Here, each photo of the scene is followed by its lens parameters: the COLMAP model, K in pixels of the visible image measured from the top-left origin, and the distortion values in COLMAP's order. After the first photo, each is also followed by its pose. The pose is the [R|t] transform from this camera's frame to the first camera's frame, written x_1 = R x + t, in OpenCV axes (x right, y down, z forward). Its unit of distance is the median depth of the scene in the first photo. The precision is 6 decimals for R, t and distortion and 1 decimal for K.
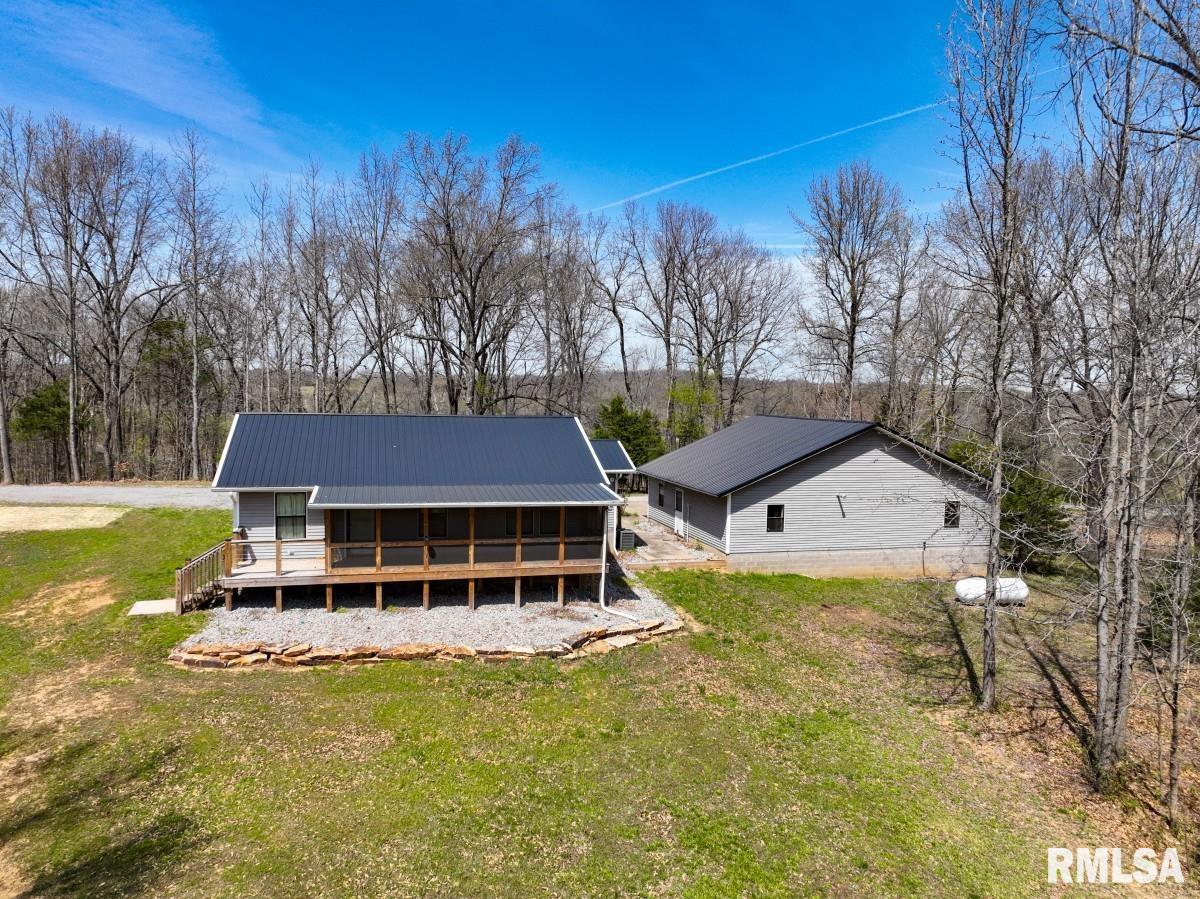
lens RADIAL K [[838.7, 0, 600.0], [0, 838.7, 449.5], [0, 0, 1]] dist [0.005446, 0.003455]
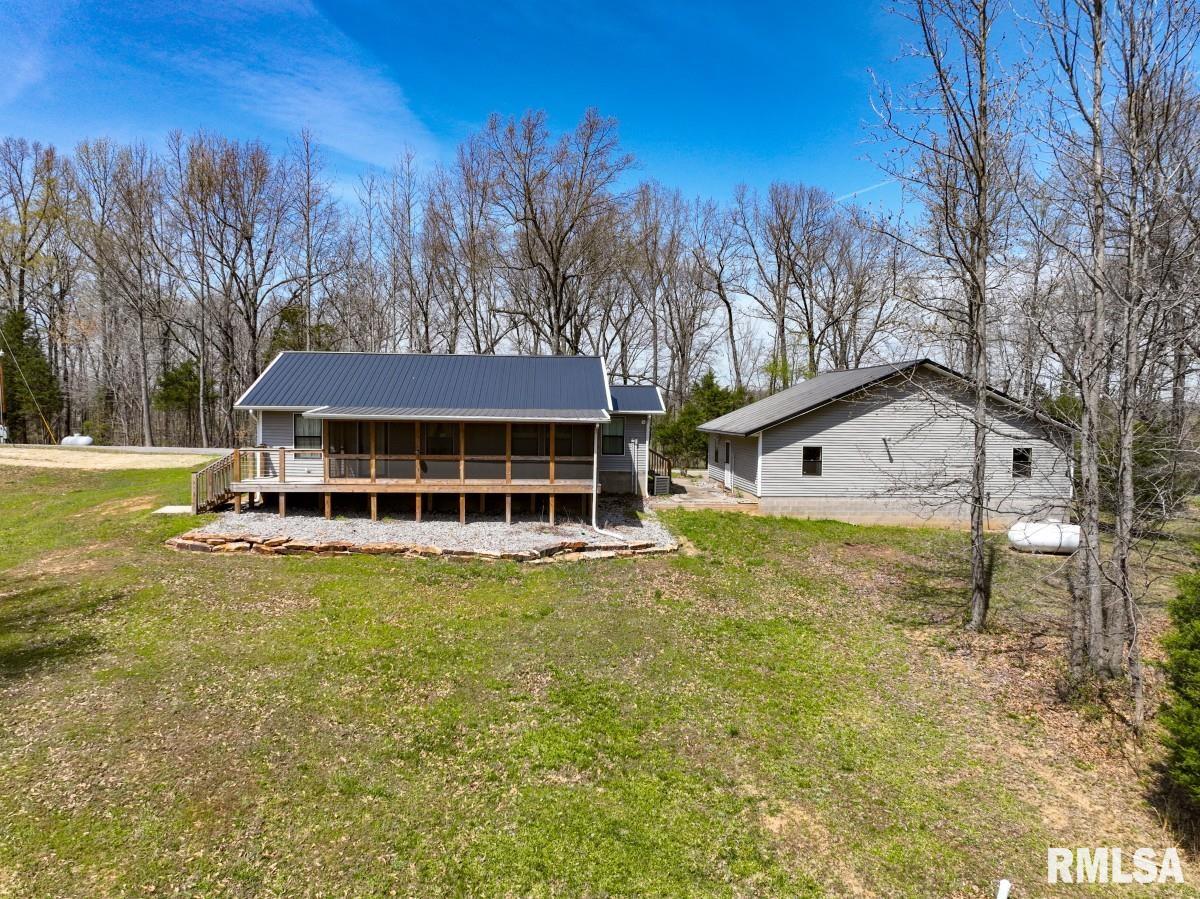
lens RADIAL K [[838.7, 0, 600.0], [0, 838.7, 449.5], [0, 0, 1]] dist [0.005446, 0.003455]
pose [[0.980047, 0.000678, -0.198766, 0.216719], [-0.005635, 0.999687, -0.024377, 0.124806], [0.198687, 0.025010, 0.979744, 0.028022]]
